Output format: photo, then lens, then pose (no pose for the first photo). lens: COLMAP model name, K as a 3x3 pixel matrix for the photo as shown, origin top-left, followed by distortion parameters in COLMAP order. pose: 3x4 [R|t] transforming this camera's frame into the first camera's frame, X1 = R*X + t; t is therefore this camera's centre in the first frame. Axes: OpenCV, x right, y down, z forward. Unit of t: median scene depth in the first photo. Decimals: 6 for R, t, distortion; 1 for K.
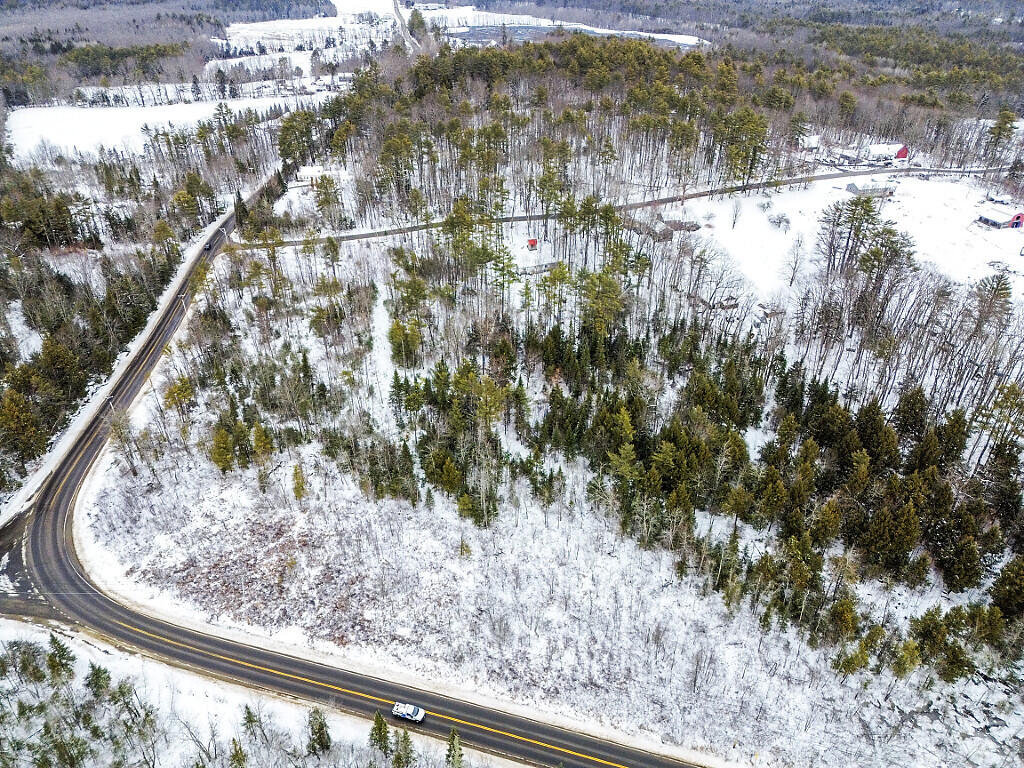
lens RADIAL K [[717.2, 0, 512.4], [0, 717.2, 380.0], [0, 0, 1]] dist [0.052293, -0.033800]
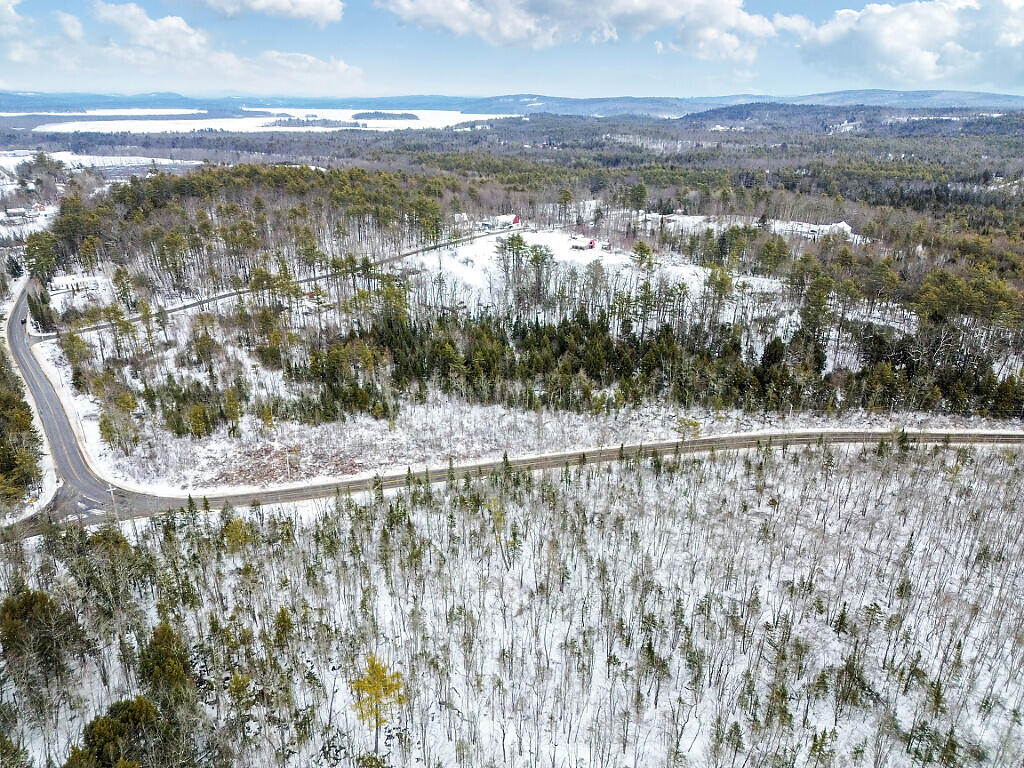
lens RADIAL K [[717.2, 0, 513.5], [0, 717.2, 384.9], [0, 0, 1]] dist [0.052293, -0.033800]
pose [[0.861260, -0.198252, 0.467896, -0.399216], [0.269227, 0.958931, -0.089260, 0.251532], [-0.430984, 0.202847, 0.879264, -0.416468]]
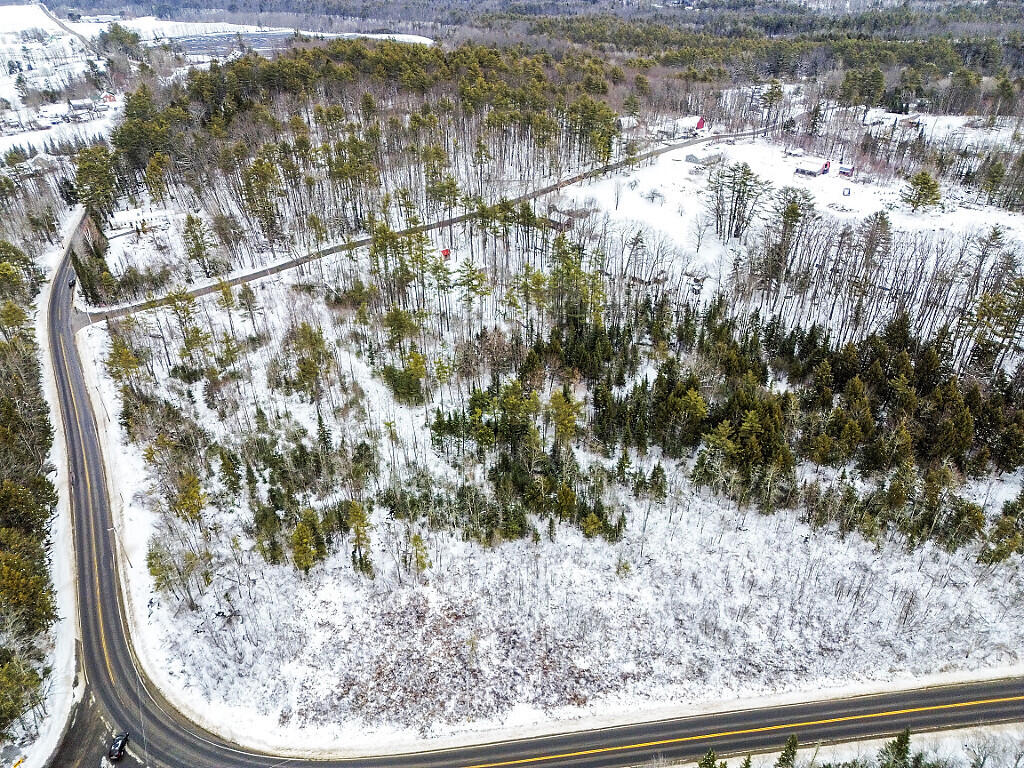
lens RADIAL K [[717.2, 0, 510.3], [0, 717.2, 381.2], [0, 0, 1]] dist [0.052293, -0.033800]
pose [[0.916969, -0.223810, 0.330267, -0.319576], [0.223783, 0.973873, 0.038637, -0.053231], [-0.330286, 0.038480, 0.943096, 0.089797]]
